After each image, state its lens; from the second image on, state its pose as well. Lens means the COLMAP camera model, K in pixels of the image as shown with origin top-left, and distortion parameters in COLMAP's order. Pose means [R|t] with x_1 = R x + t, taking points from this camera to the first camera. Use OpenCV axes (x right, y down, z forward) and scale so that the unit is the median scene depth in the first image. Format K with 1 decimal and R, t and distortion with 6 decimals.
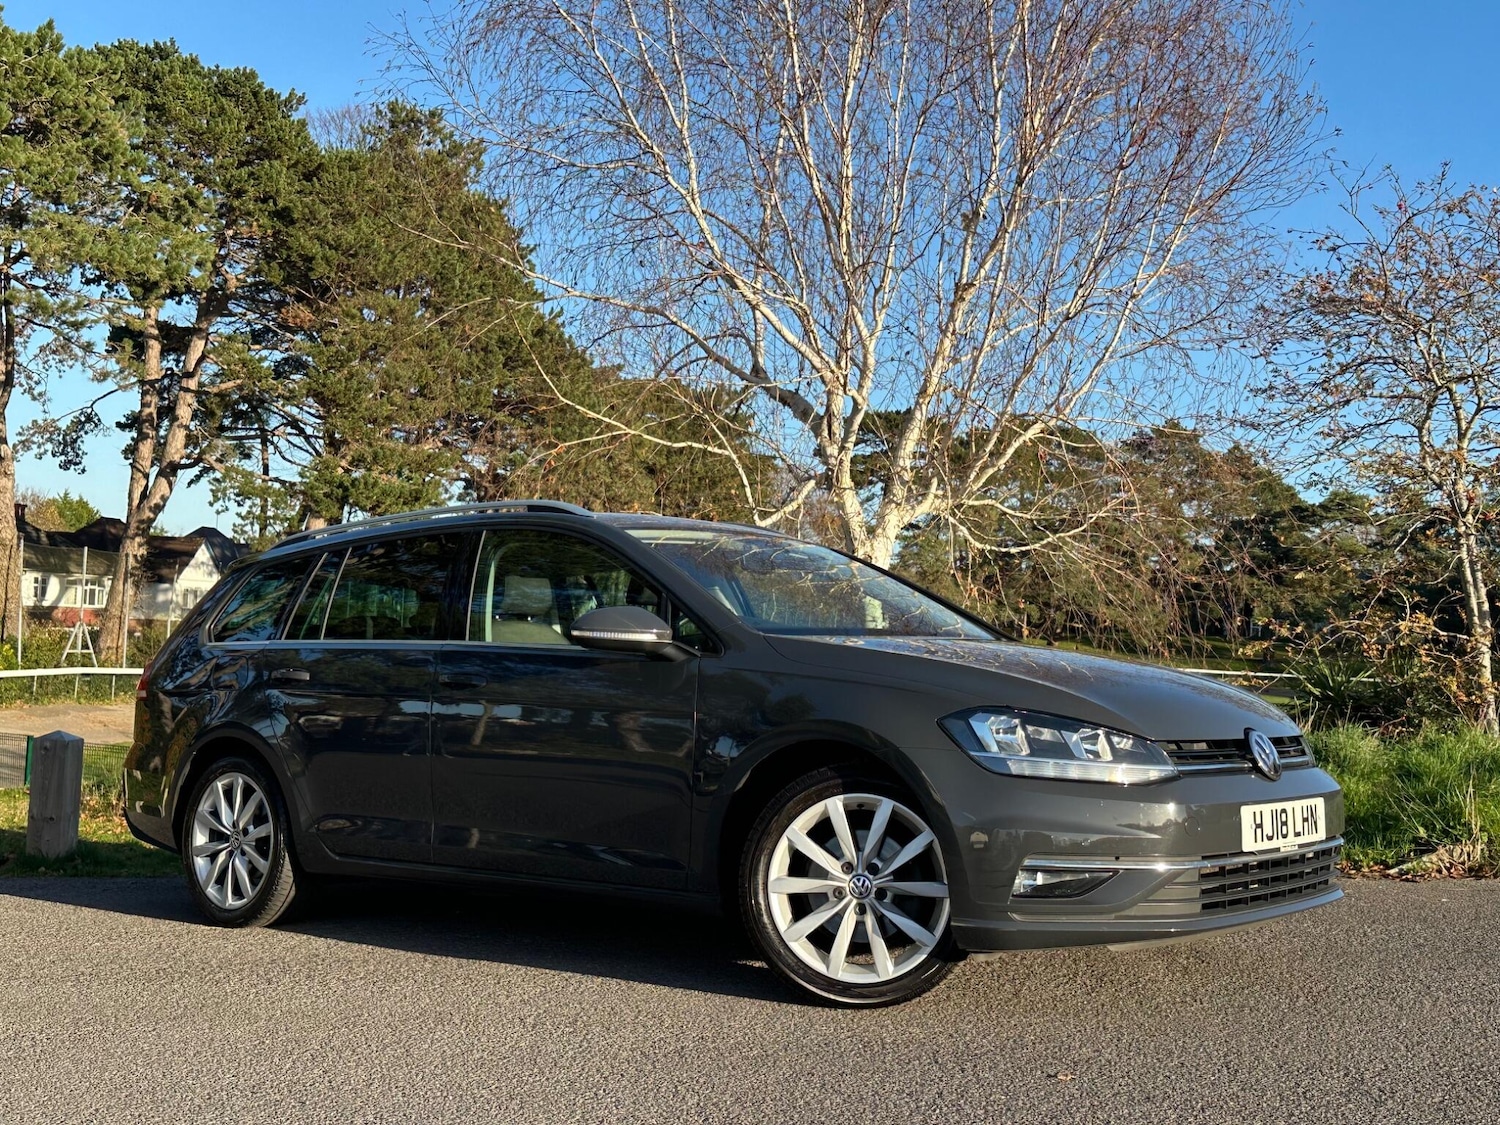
lens RADIAL K [[1716.4, 0, 752.4], [0, 1716.4, 569.4], [0, 0, 1]] dist [0.221016, -0.510695]
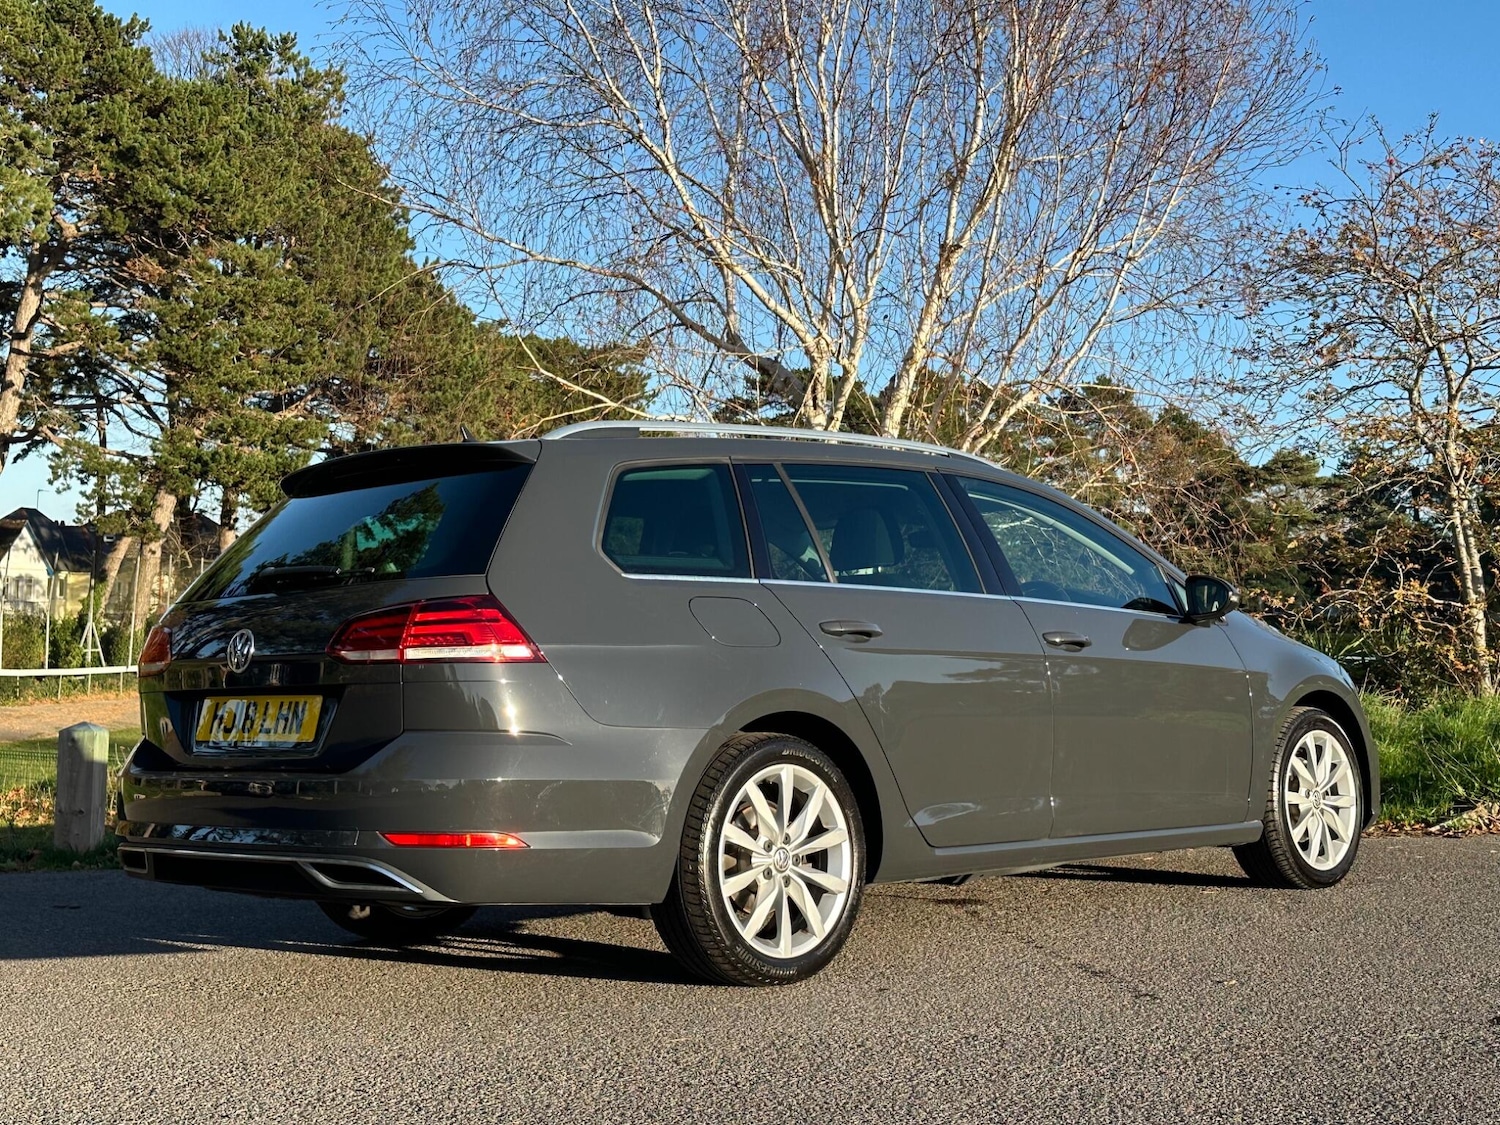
lens RADIAL K [[1922.7, 0, 750.3], [0, 1922.7, 565.2], [0, 0, 1]] dist [0.213433, -0.480441]
pose [[0.998158, -0.015564, 0.058639, -0.047812], [0.014986, 0.999835, 0.010289, -0.000440], [-0.058789, -0.009391, 0.998226, -0.059413]]
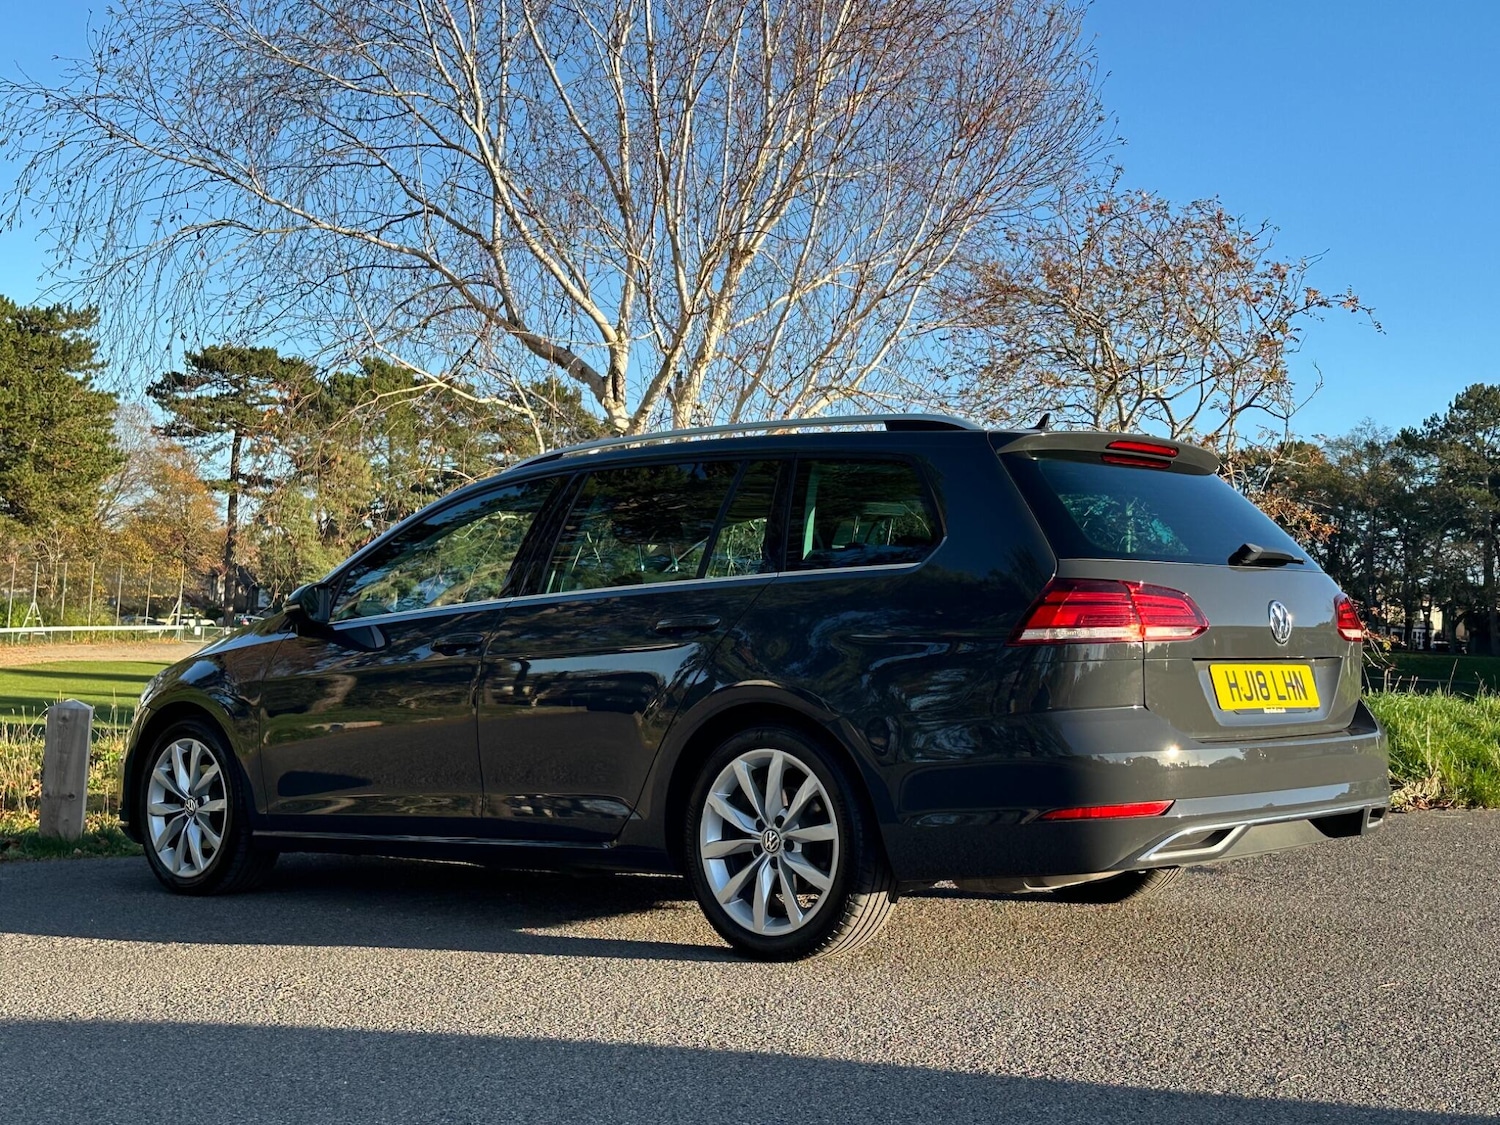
lens RADIAL K [[1924.1, 0, 757.0], [0, 1924.1, 560.3], [0, 0, 1]] dist [0.218029, -0.515023]
pose [[0.934864, 0.017189, 0.354589, -0.229813], [-0.021751, 0.999724, 0.008883, 0.002172], [-0.354338, -0.016017, 0.934980, -0.037920]]
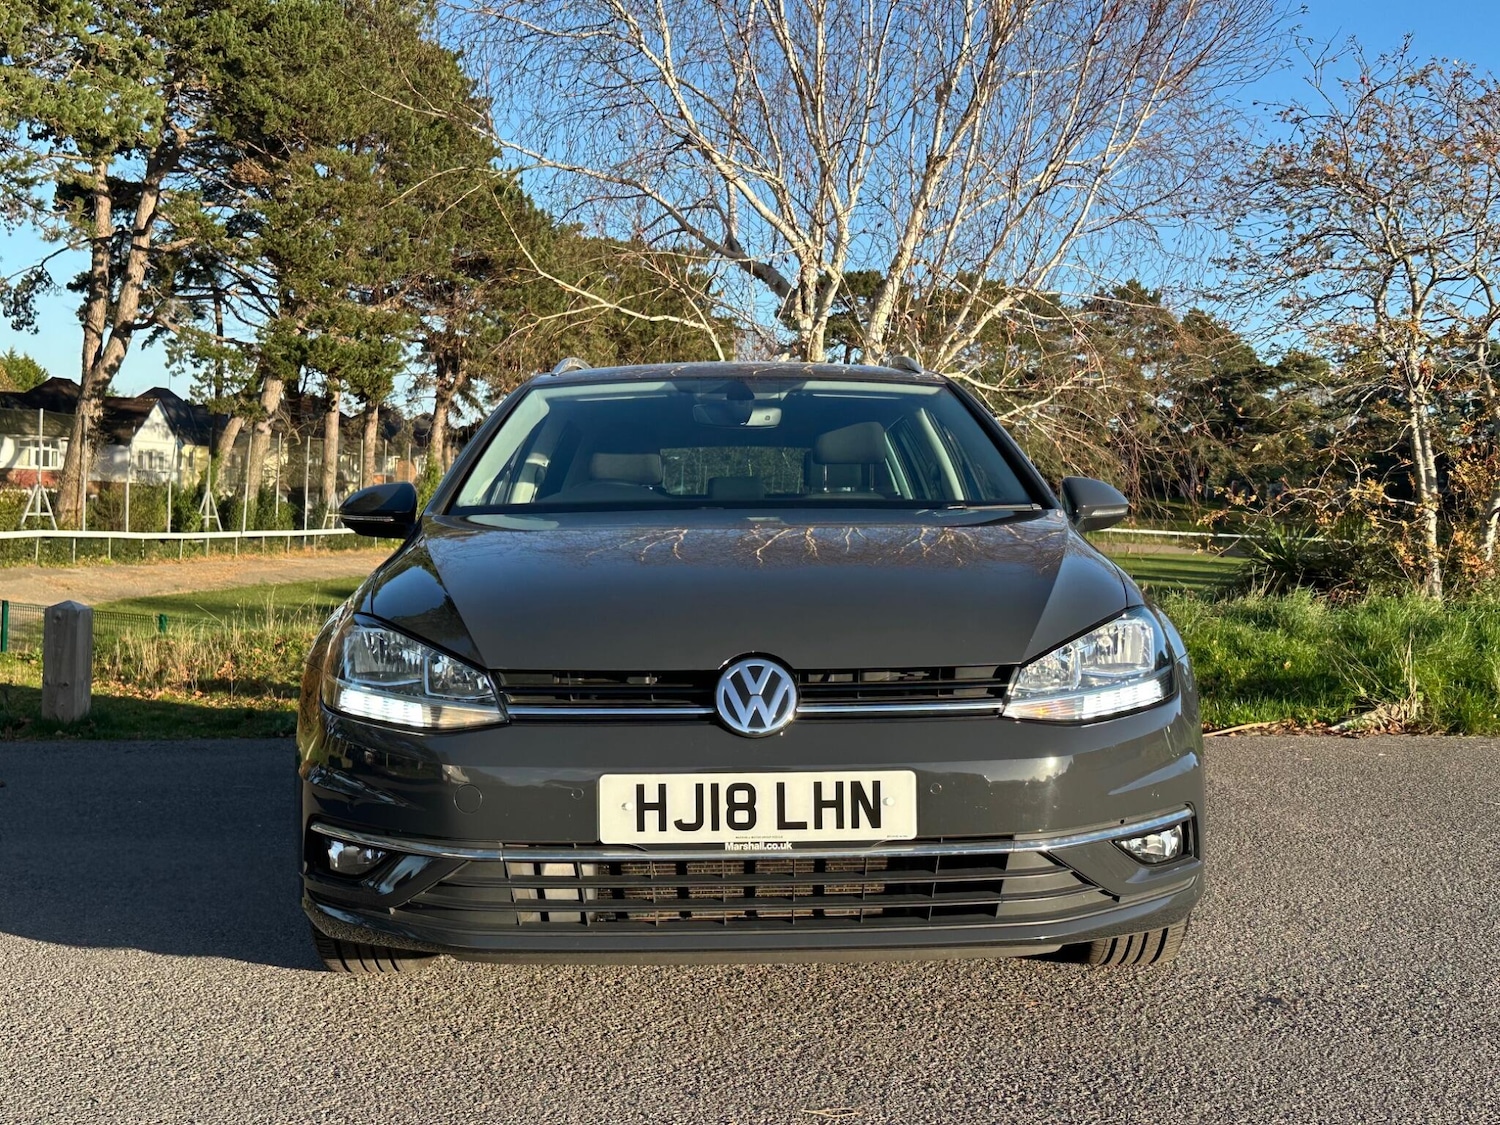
lens RADIAL K [[1719.1, 0, 758.3], [0, 1719.1, 566.9], [0, 0, 1]] dist [0.218568, -0.512137]
pose [[0.999641, -0.002058, 0.026716, -0.008054], [-0.000040, 0.996930, 0.078302, -0.005044], [-0.026796, -0.078275, 0.996572, -0.025148]]
